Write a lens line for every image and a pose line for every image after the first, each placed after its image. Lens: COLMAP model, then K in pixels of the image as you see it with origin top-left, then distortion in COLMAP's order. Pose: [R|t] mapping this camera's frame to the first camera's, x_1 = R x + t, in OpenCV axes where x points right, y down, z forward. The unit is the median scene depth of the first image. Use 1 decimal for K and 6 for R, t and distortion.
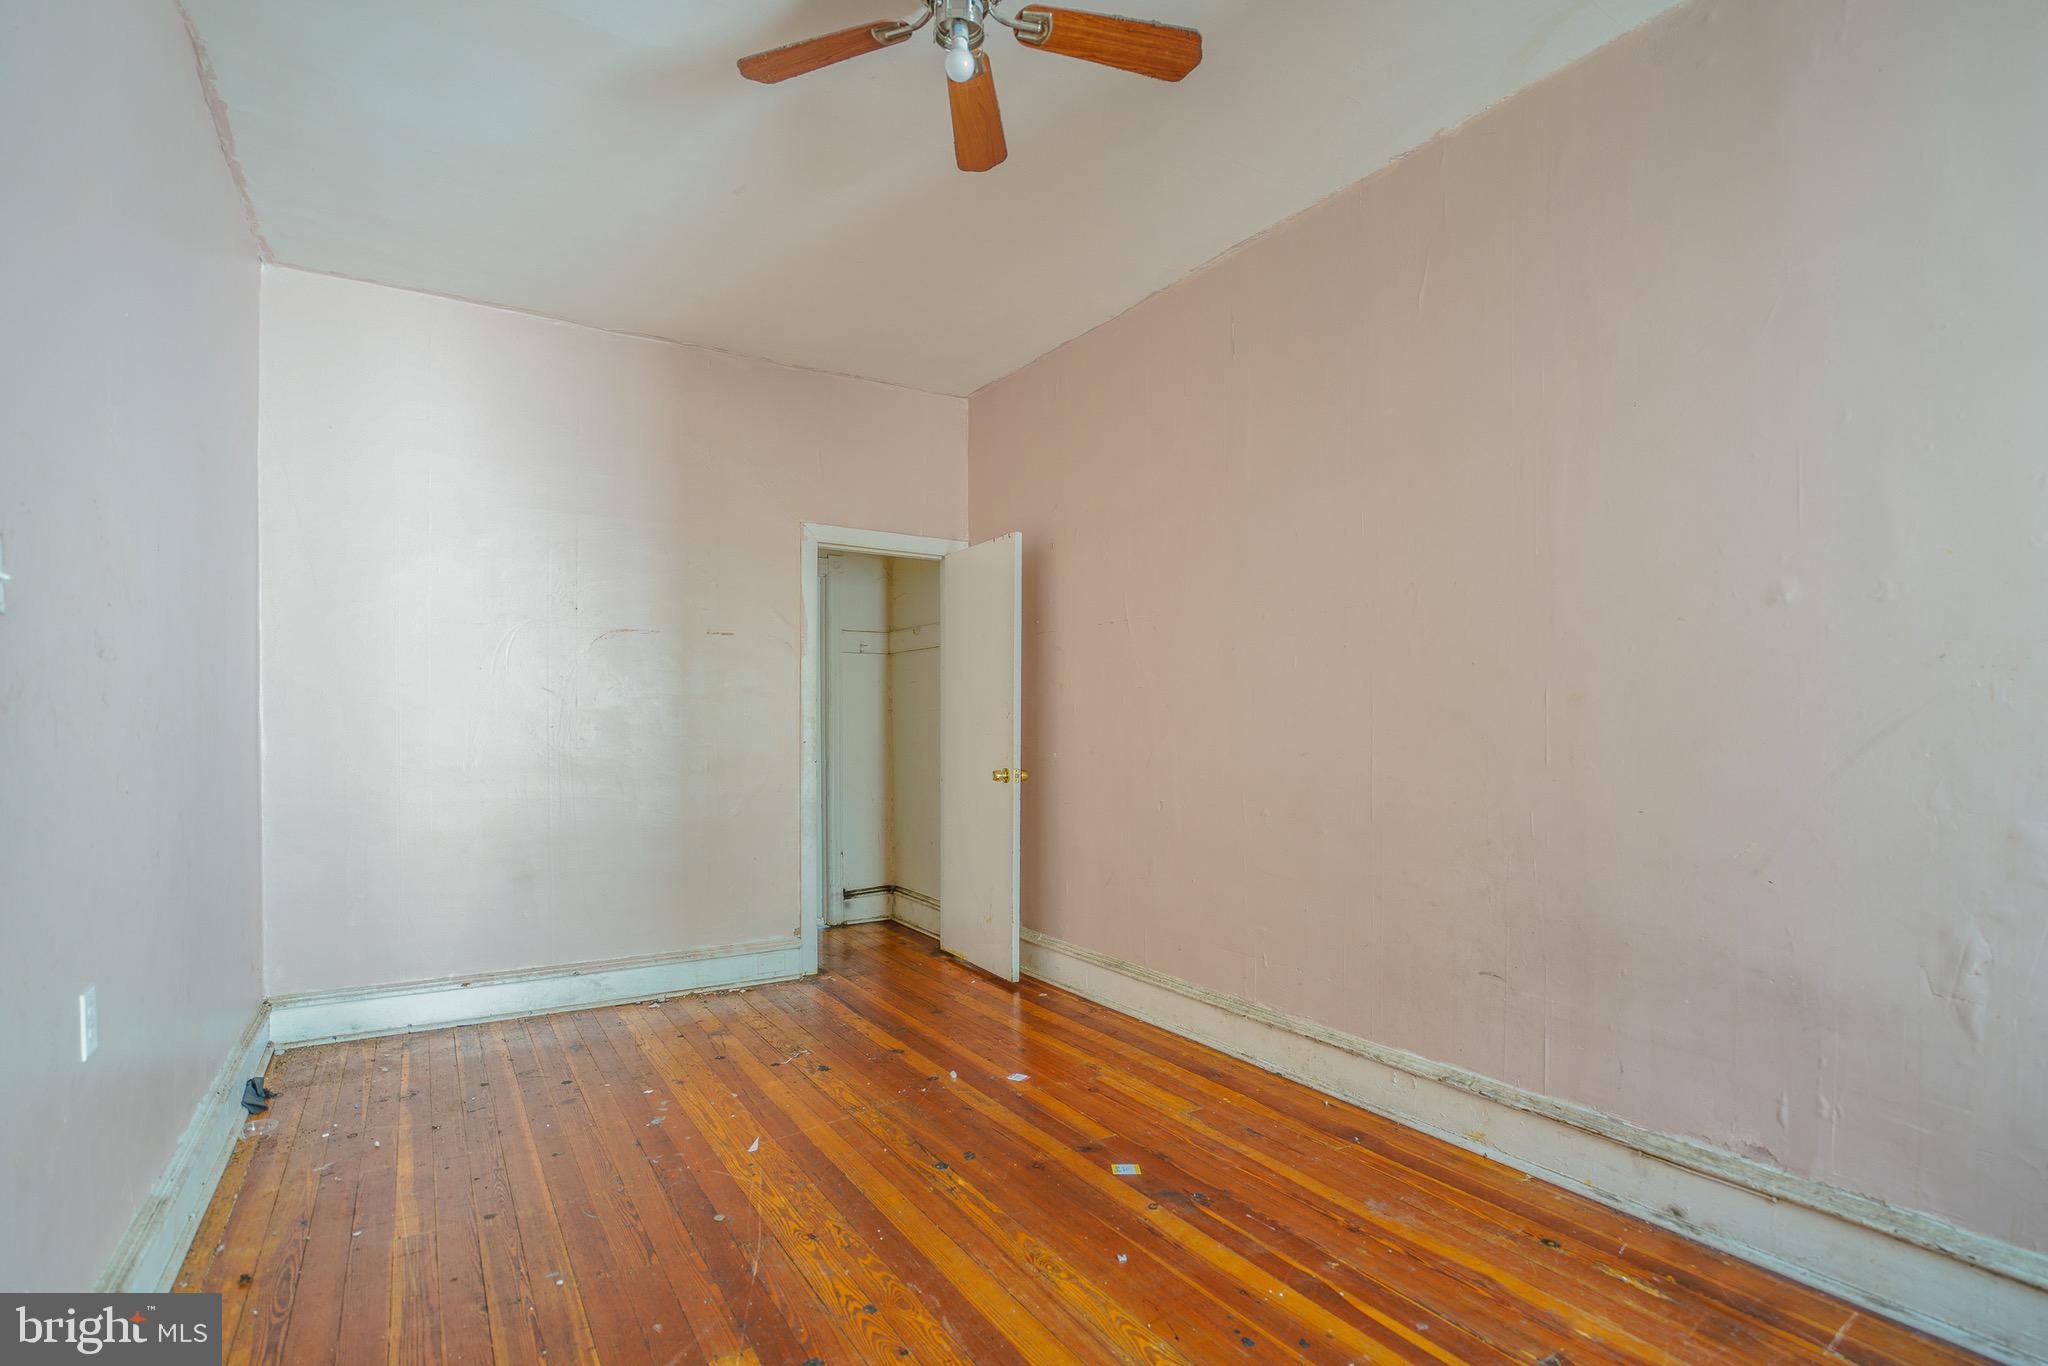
lens RADIAL K [[969.9, 0, 1021.1], [0, 969.9, 713.6], [0, 0, 1]] dist [-0.032630, 0.000515]
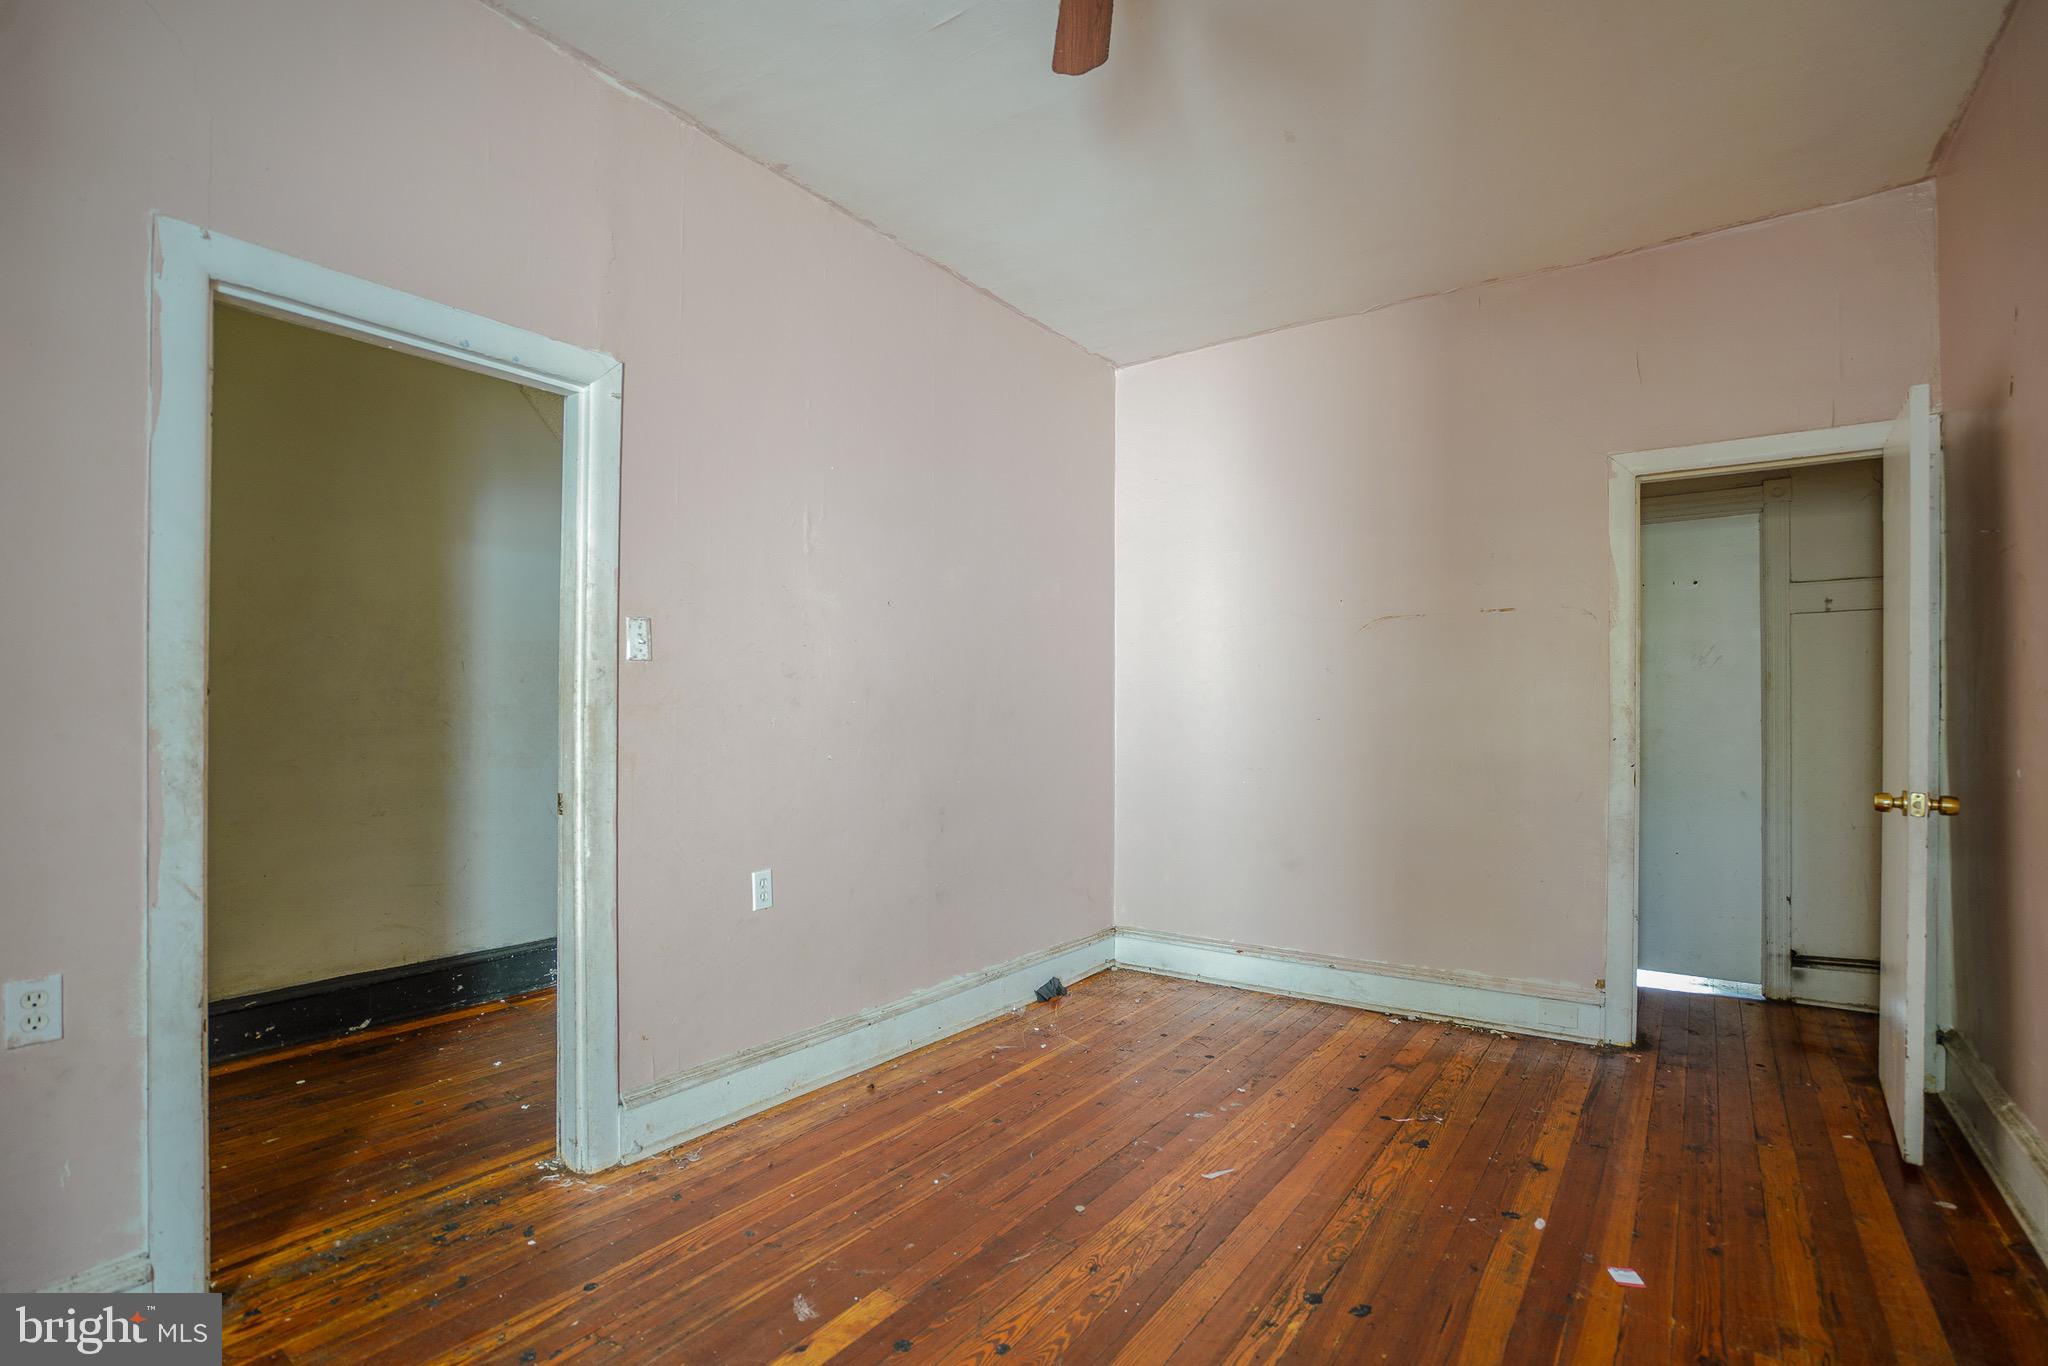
lens RADIAL K [[960.3, 0, 1016.6], [0, 960.3, 687.5], [0, 0, 1]] dist [-0.069197, 0.026816]
pose [[0.365741, -0.030193, -0.930227, 0.355143], [0.010755, 0.999544, -0.028214, 0.004969], [0.930655, 0.000315, 0.365898, 0.346049]]
